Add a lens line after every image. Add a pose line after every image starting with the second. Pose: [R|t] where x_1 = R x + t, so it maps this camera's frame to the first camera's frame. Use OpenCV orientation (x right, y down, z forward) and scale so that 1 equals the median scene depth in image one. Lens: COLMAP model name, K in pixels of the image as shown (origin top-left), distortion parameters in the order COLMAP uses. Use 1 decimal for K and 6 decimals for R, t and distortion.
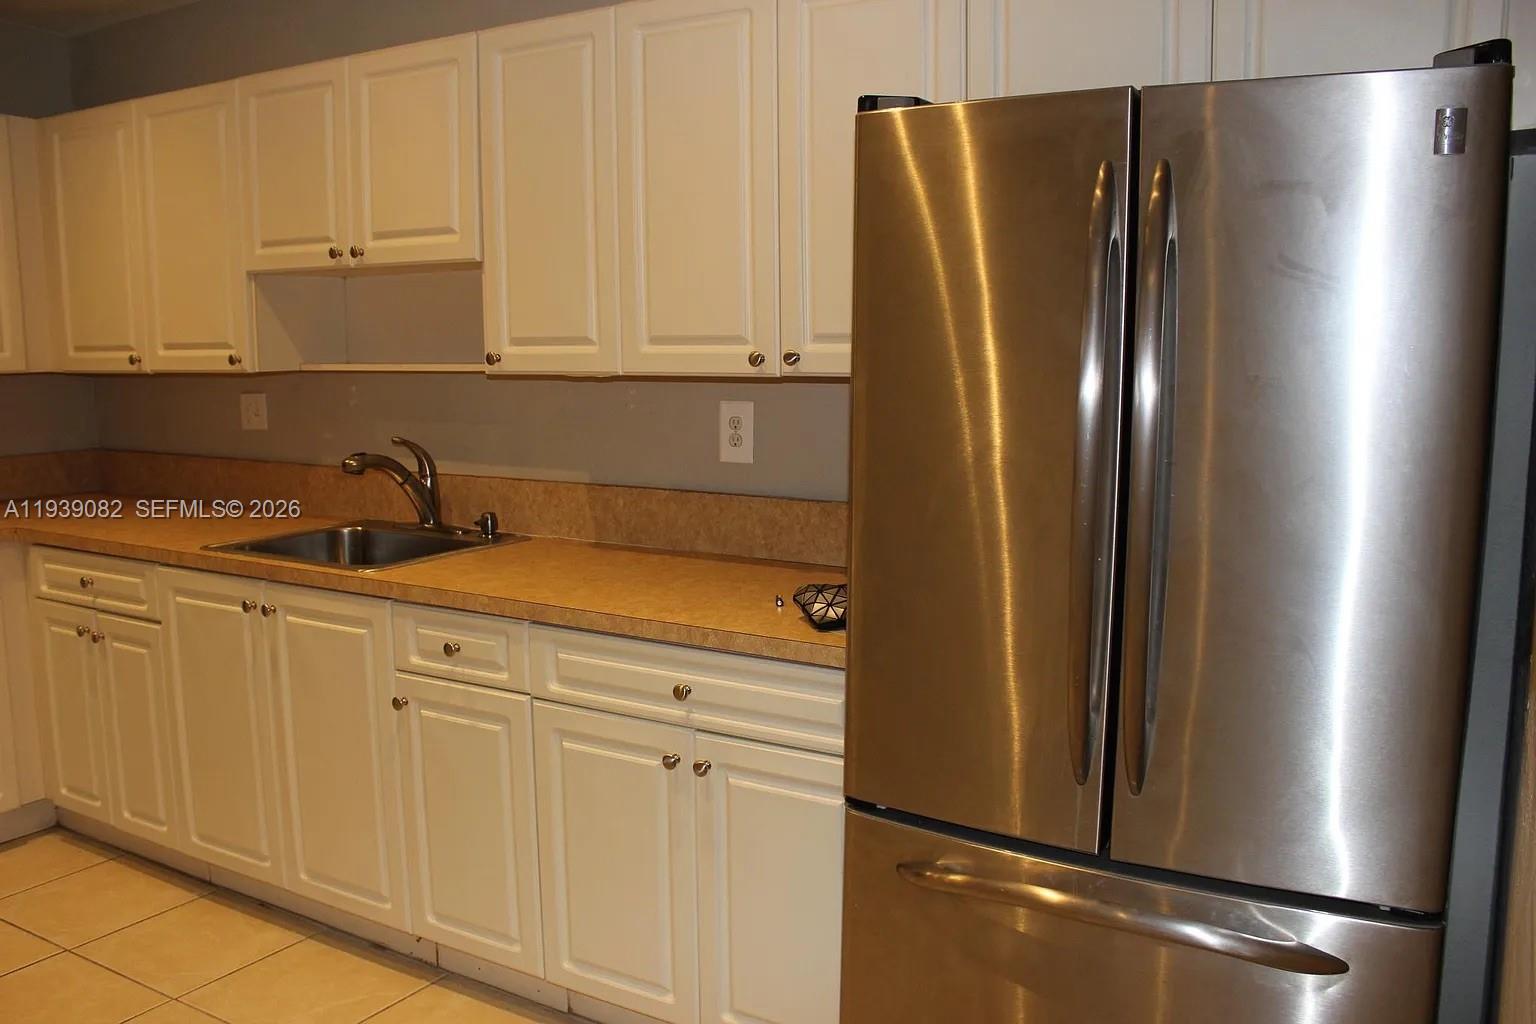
lens RADIAL K [[1291.7, 0, 768.0], [0, 1291.7, 512.0], [0, 0, 1]] dist [-0.160558, 0.146705]
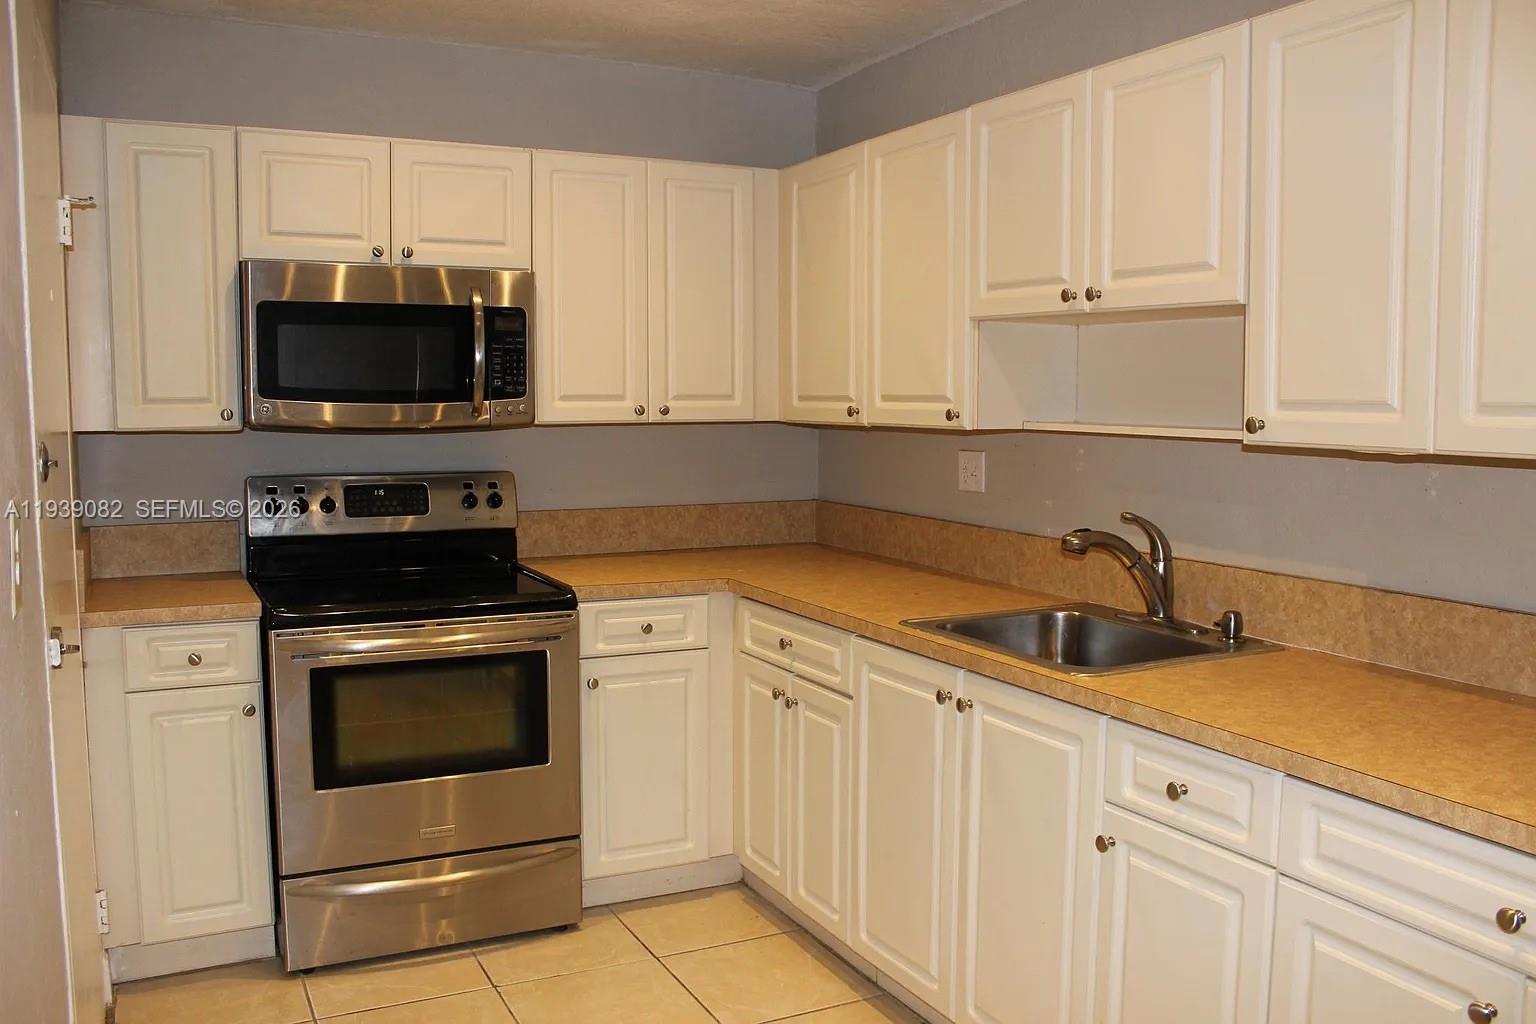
lens RADIAL K [[1291.7, 0, 768.0], [0, 1291.7, 512.0], [0, 0, 1]] dist [-0.160558, 0.146705]
pose [[0.850109, 0.056564, -0.523560, -0.051002], [-0.079067, 0.996654, -0.020707, -0.023010], [0.520637, 0.059000, 0.851737, 0.155556]]
